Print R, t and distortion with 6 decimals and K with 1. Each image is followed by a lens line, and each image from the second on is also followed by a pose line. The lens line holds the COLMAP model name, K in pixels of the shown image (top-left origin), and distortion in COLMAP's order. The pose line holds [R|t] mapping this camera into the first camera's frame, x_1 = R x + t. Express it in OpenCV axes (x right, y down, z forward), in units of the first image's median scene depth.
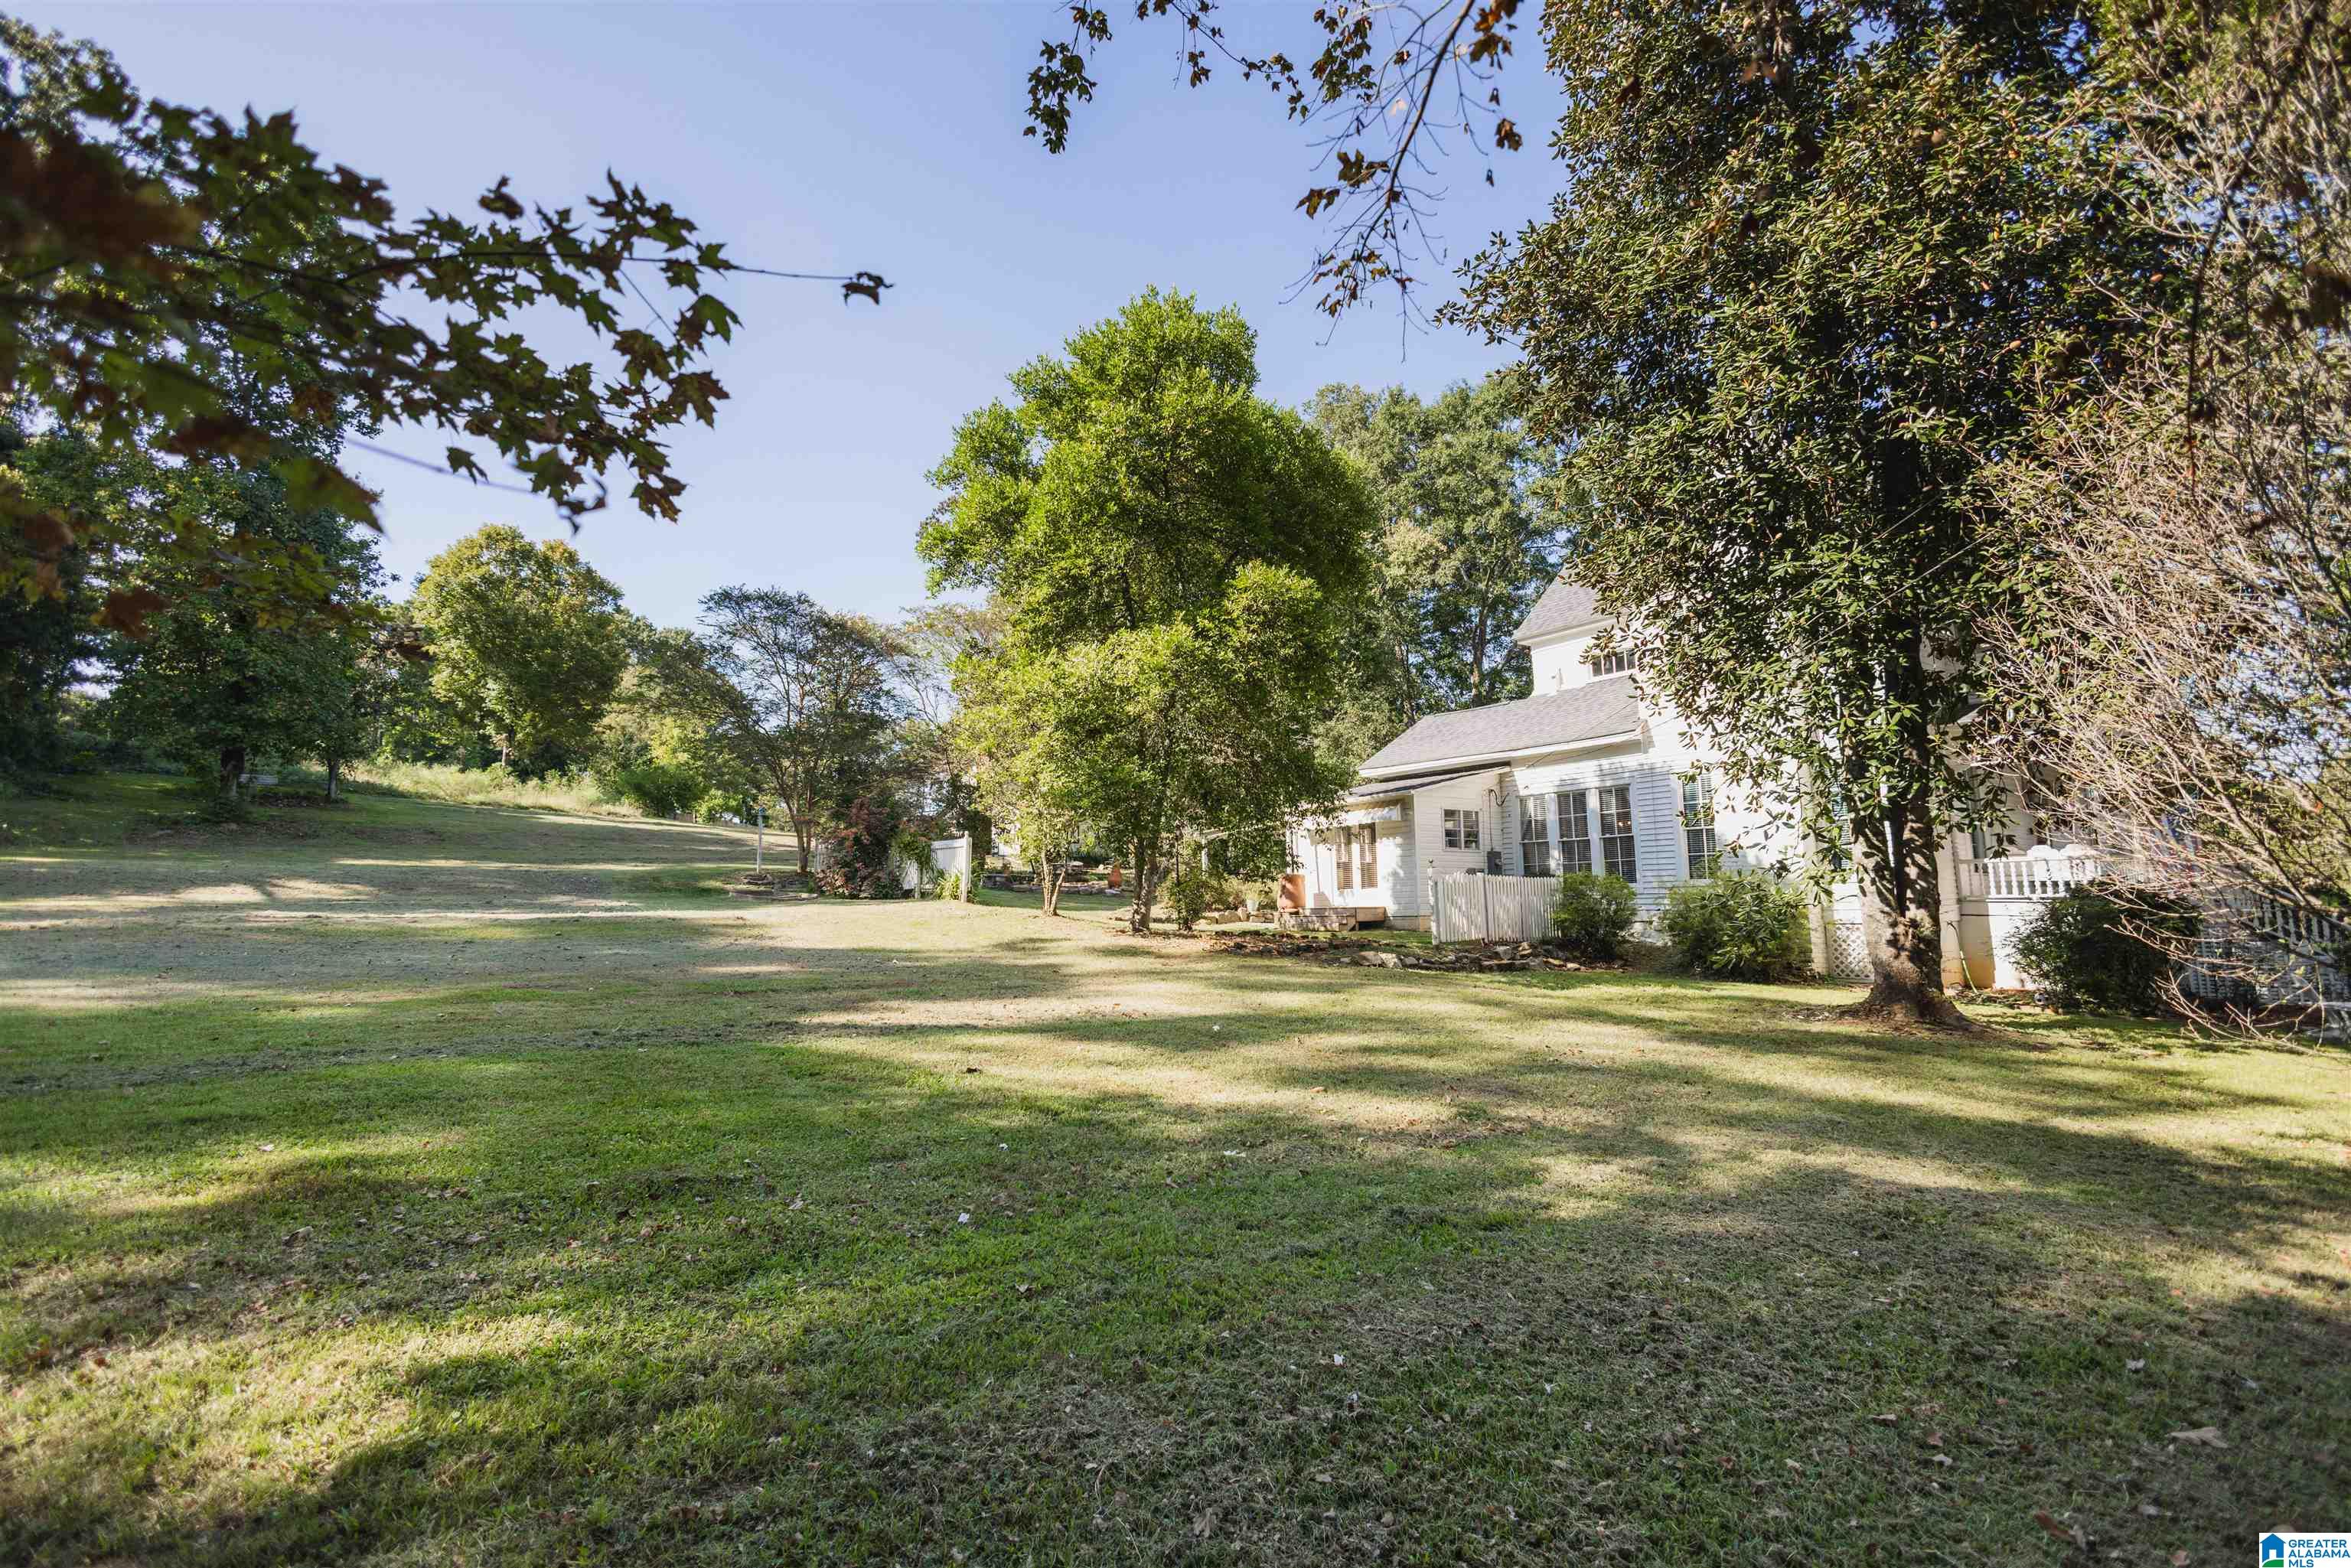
lens RADIAL K [[1066.3, 0, 1176.9], [0, 1066.3, 785.2], [0, 0, 1]] dist [0.014634, -0.005675]
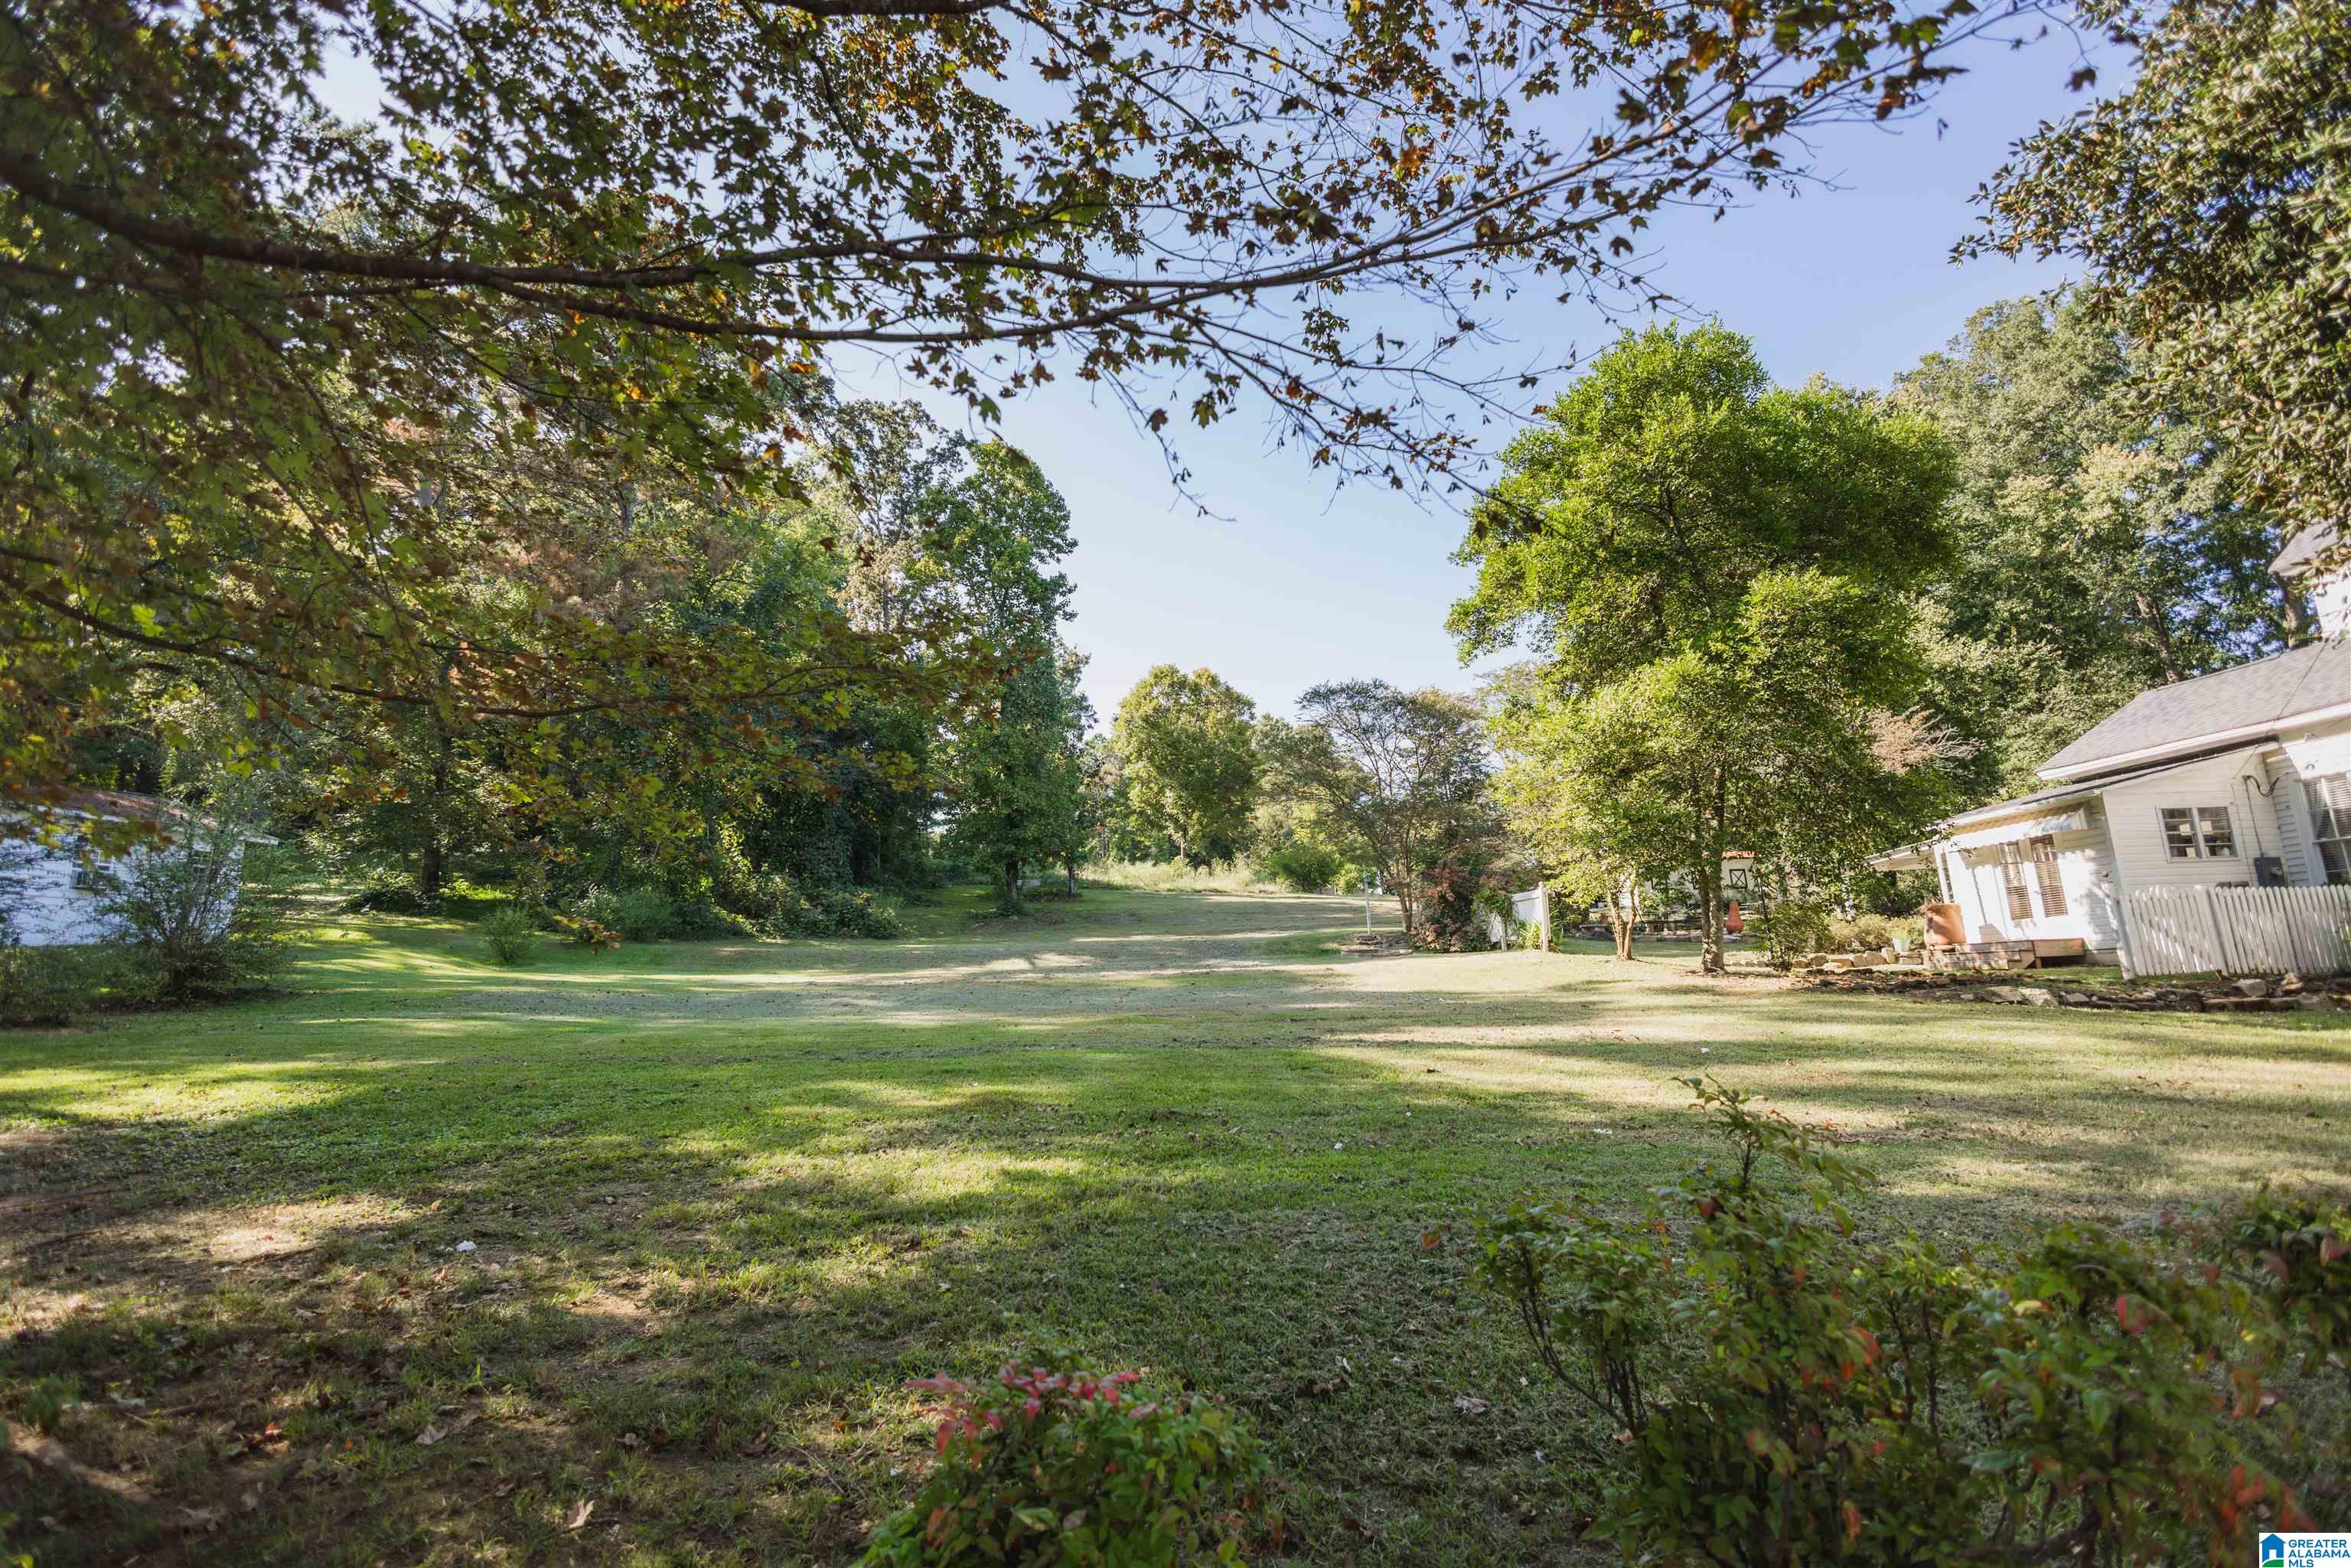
lens RADIAL K [[1066.3, 0, 1177.8], [0, 1066.3, 793.1], [0, 0, 1]] dist [0.014634, -0.005675]
pose [[0.832126, -0.118909, -0.541689, 0.077774], [0.090568, 0.992768, -0.078801, 0.007777], [0.547141, 0.016513, 0.836877, -0.049440]]
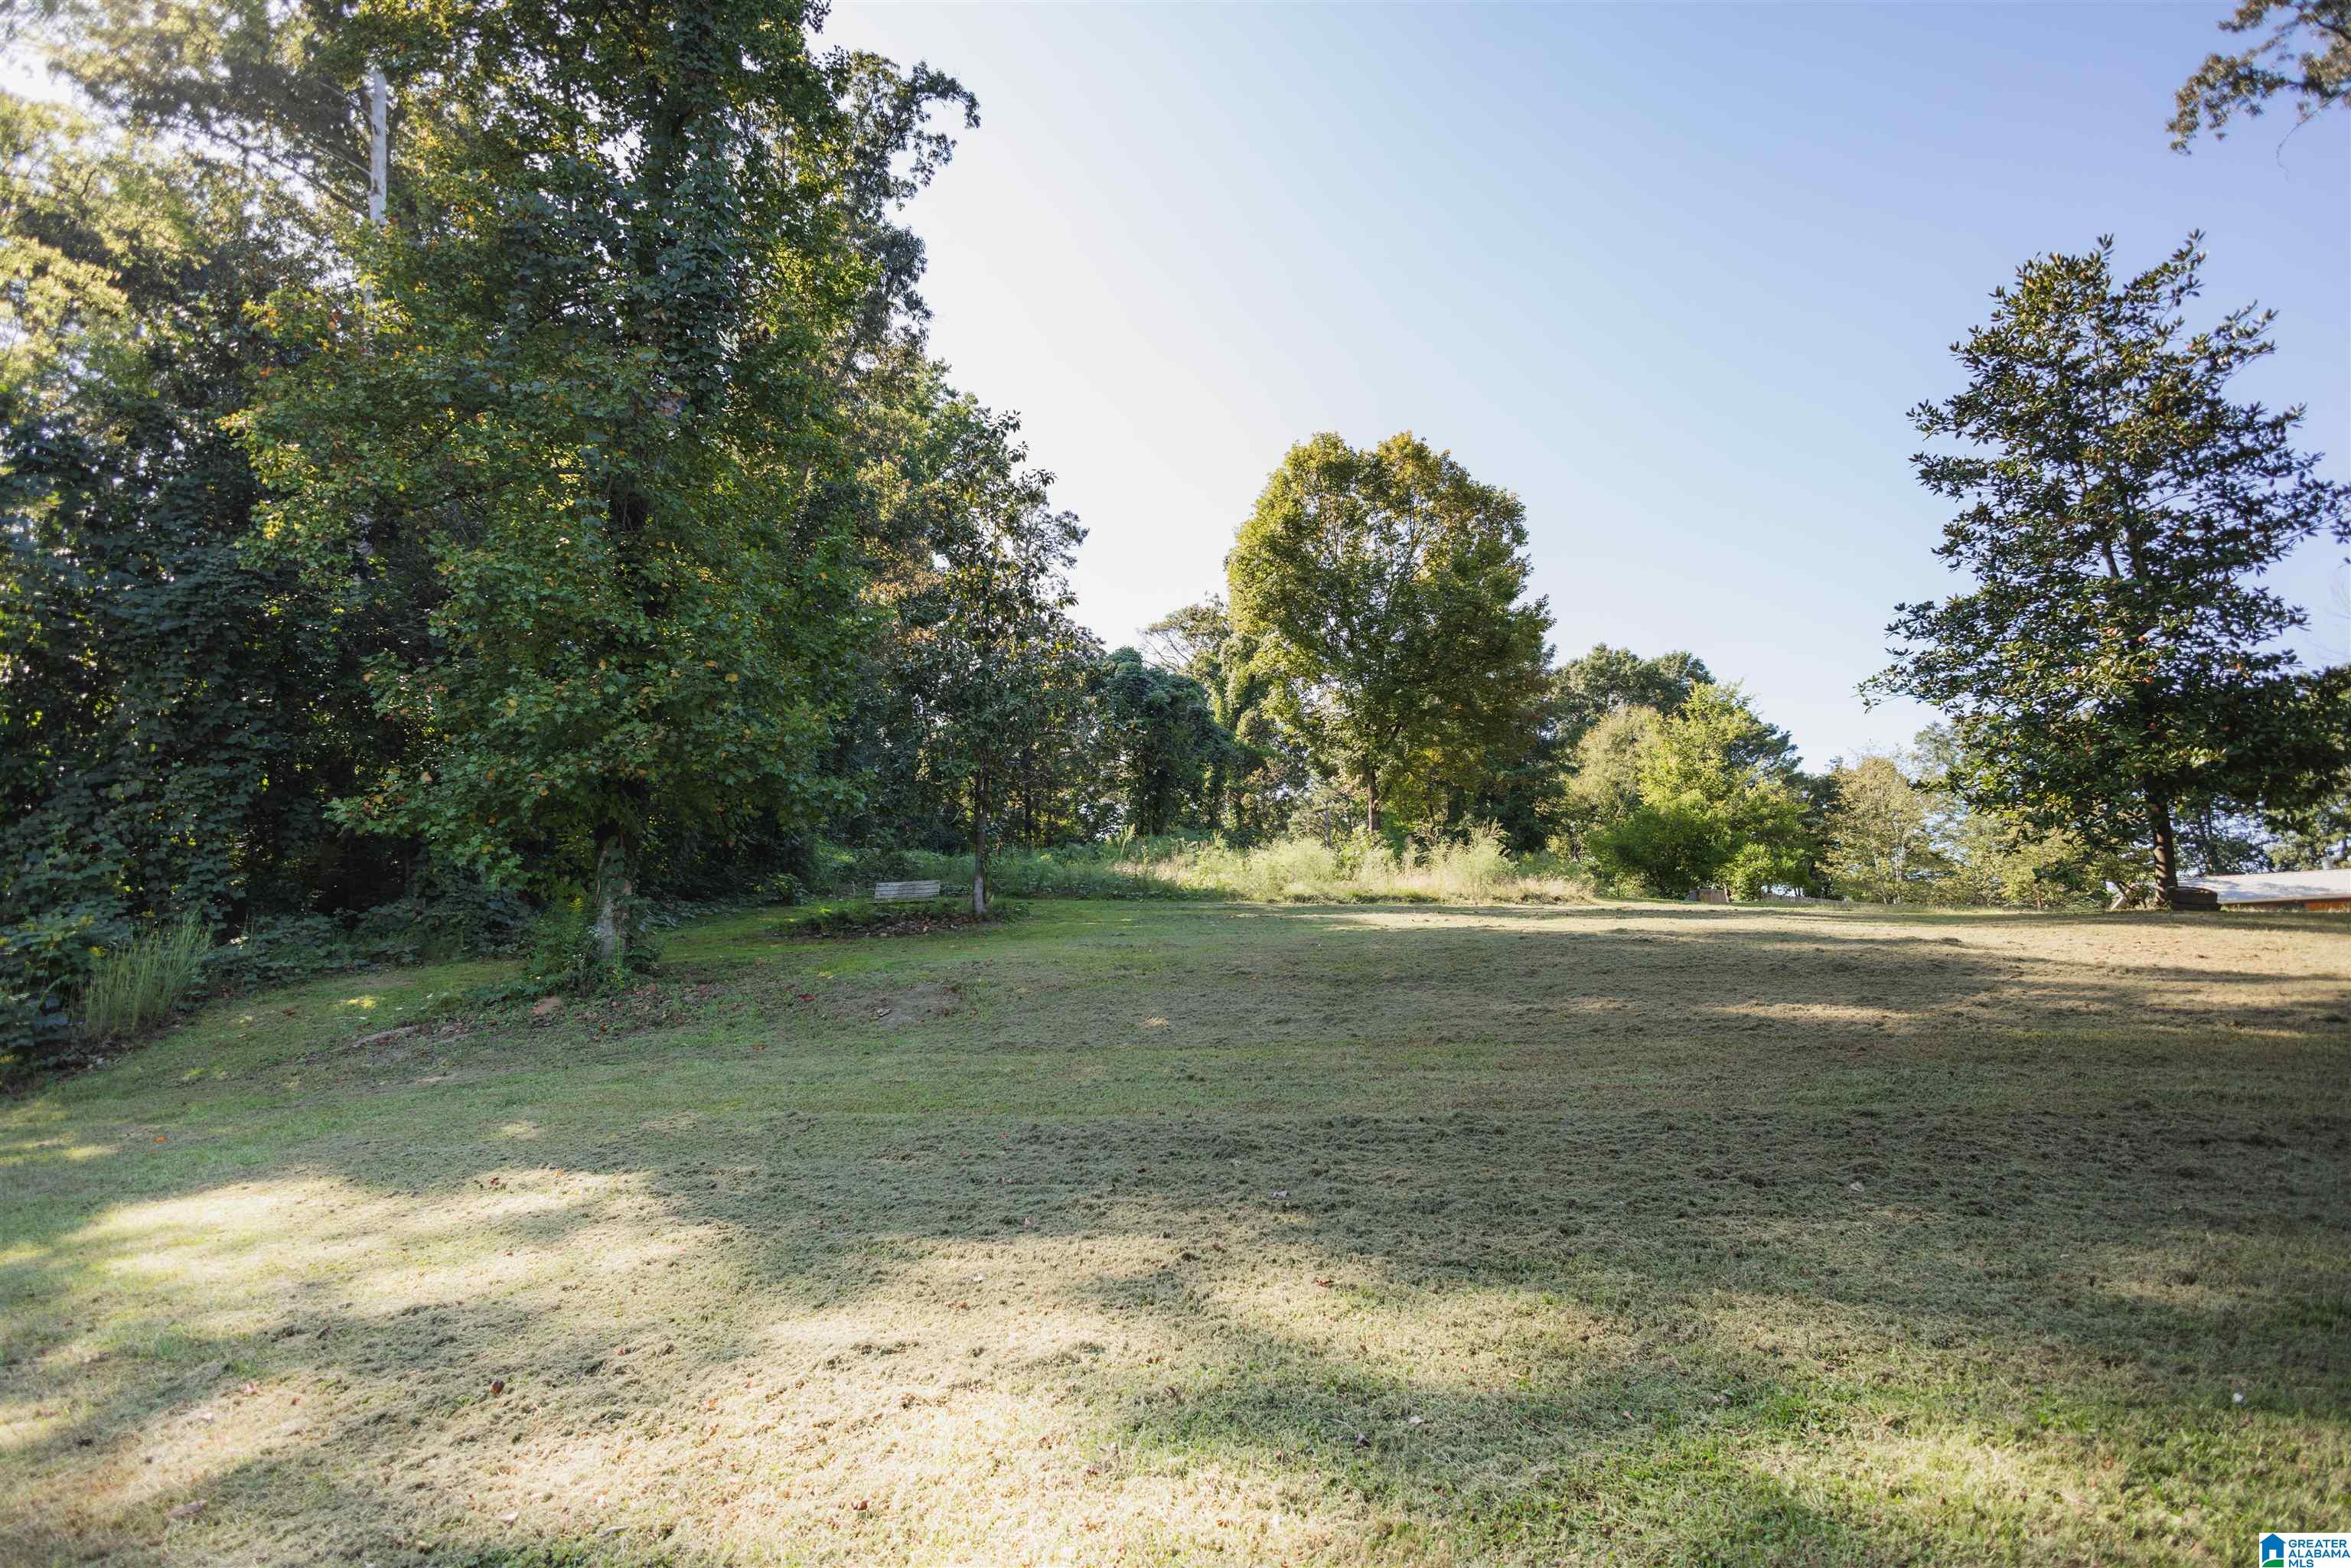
lens RADIAL K [[1066.3, 0, 1171.8], [0, 1066.3, 787.7], [0, 0, 1]] dist [0.014634, -0.005675]
pose [[0.613090, -0.167525, -0.772047, -0.531836], [0.110442, 0.985836, -0.126212, 0.041616], [0.782256, -0.007887, 0.622908, 1.211492]]
